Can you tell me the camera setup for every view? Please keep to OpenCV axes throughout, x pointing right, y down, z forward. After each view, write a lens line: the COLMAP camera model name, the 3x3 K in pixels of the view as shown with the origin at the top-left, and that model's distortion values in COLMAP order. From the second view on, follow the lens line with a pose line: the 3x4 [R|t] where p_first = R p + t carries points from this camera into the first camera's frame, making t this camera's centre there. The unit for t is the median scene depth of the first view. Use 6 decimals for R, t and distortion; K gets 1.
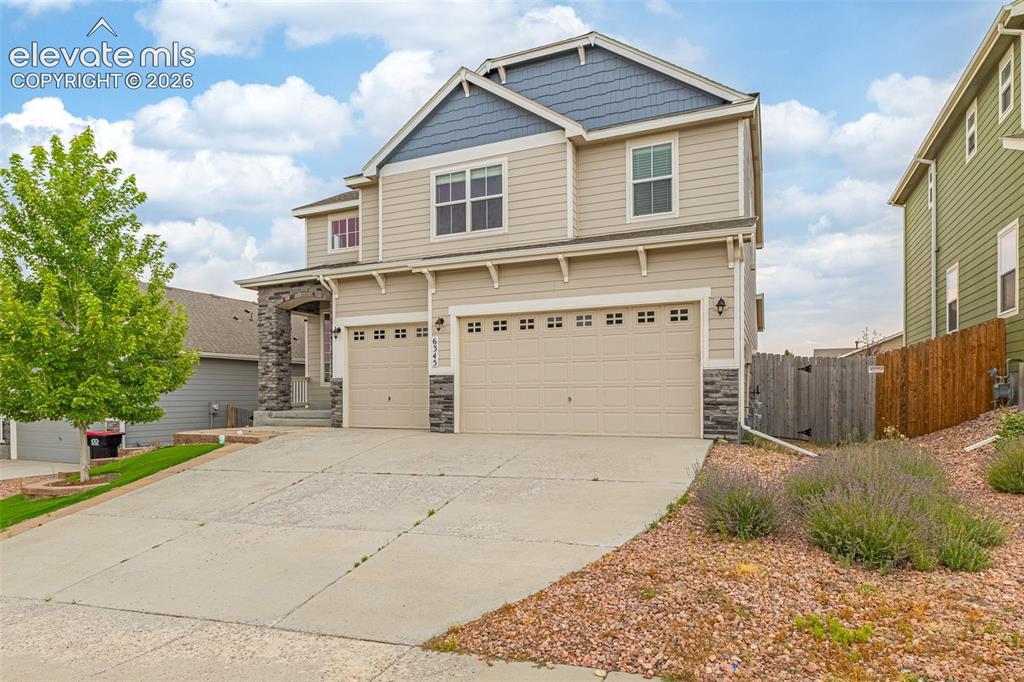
lens RADIAL K [[598.4, 0, 494.0], [0, 598.4, 399.0], [0, 0, 1]] dist [0.005164, 0.002161]
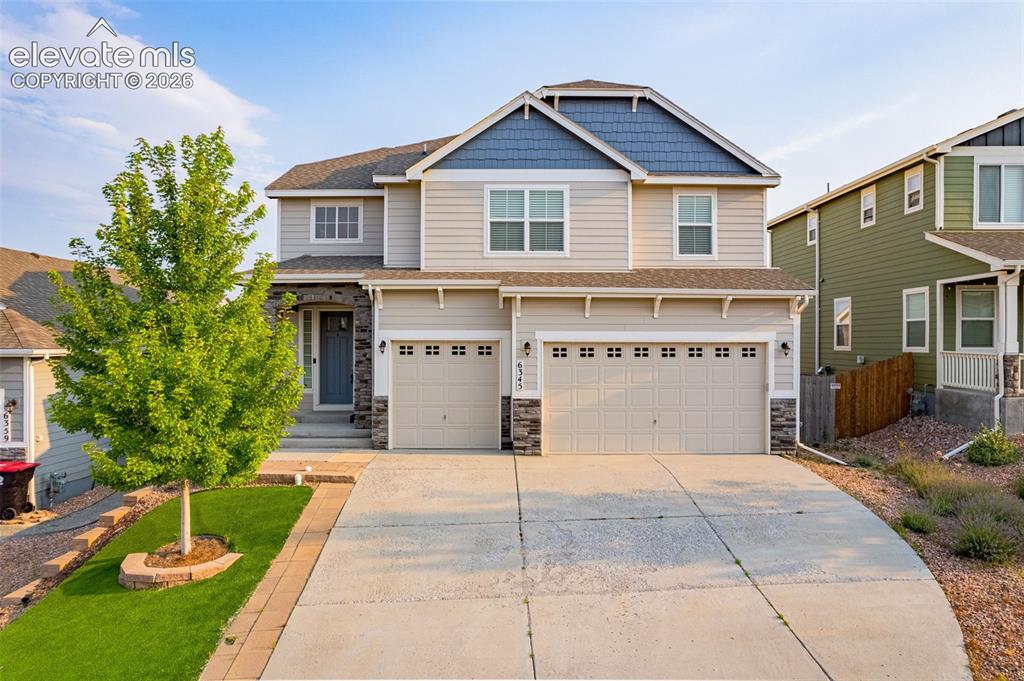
lens RADIAL K [[649.9, 0, 507.7], [0, 649.9, 343.9], [0, 0, 1]] dist [-0.051098, 0.052369]
pose [[0.908332, 0.003371, 0.418237, -0.574773], [-0.002801, 0.999994, -0.001977, -0.129807], [-0.418241, 0.000624, 0.908336, 0.016881]]
